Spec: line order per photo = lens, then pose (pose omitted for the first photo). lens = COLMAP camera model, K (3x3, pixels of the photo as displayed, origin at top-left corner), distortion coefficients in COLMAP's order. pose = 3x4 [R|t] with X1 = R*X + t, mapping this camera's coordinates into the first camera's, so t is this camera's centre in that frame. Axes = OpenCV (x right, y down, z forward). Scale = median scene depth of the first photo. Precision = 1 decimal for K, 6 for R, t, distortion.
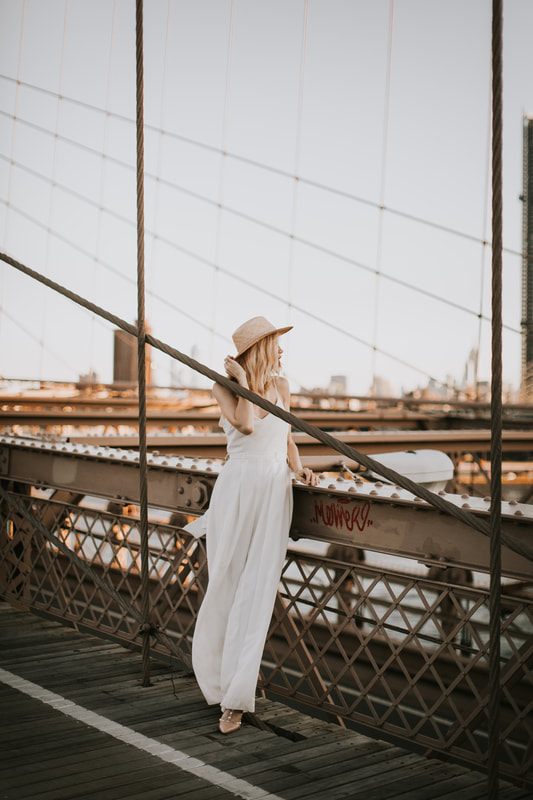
lens RADIAL K [[1172.6, 0, 283.4], [0, 1172.6, 389.4], [0, 0, 1]] dist [-0.030892, -0.064327]
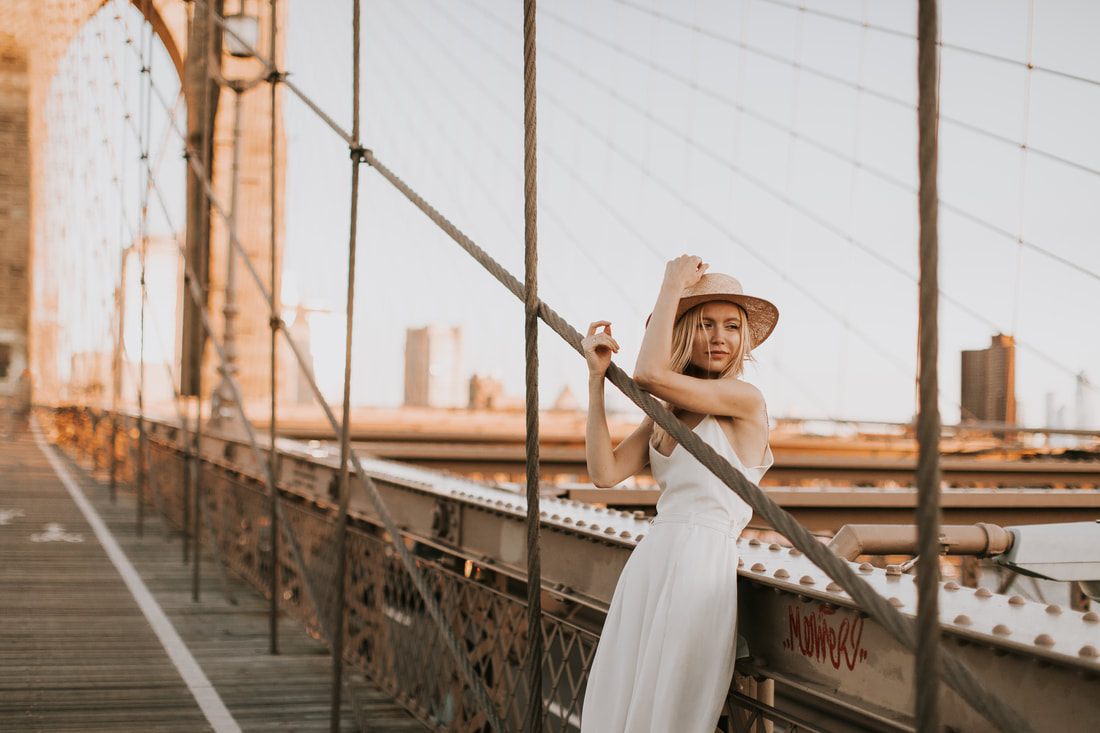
lens RADIAL K [[1649.4, 0, 550.0], [0, 1649.4, 366.5], [0, 0, 1]] dist [-0.046290, -0.035509]
pose [[0.921632, -0.015773, -0.387744, 0.211146], [-0.000610, 0.999113, -0.042093, 0.018919], [0.388064, 0.039031, 0.920806, 0.275392]]
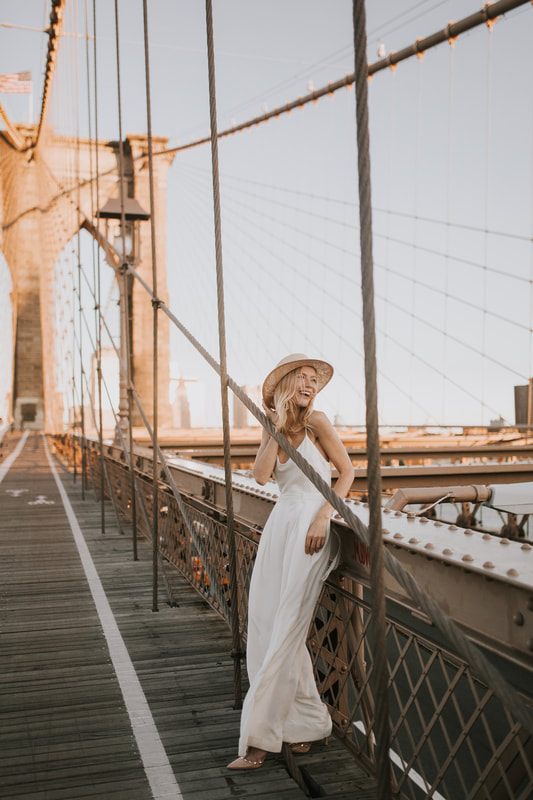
lens RADIAL K [[820.6, 0, 266.5], [0, 820.6, 400.0], [0, 0, 1]] dist [0.014498, -0.006305]
pose [[0.898870, -0.056540, -0.434553, 0.259450], [0.039477, 0.998057, -0.048199, 0.011647], [0.436434, 0.026169, 0.899356, 0.349047]]
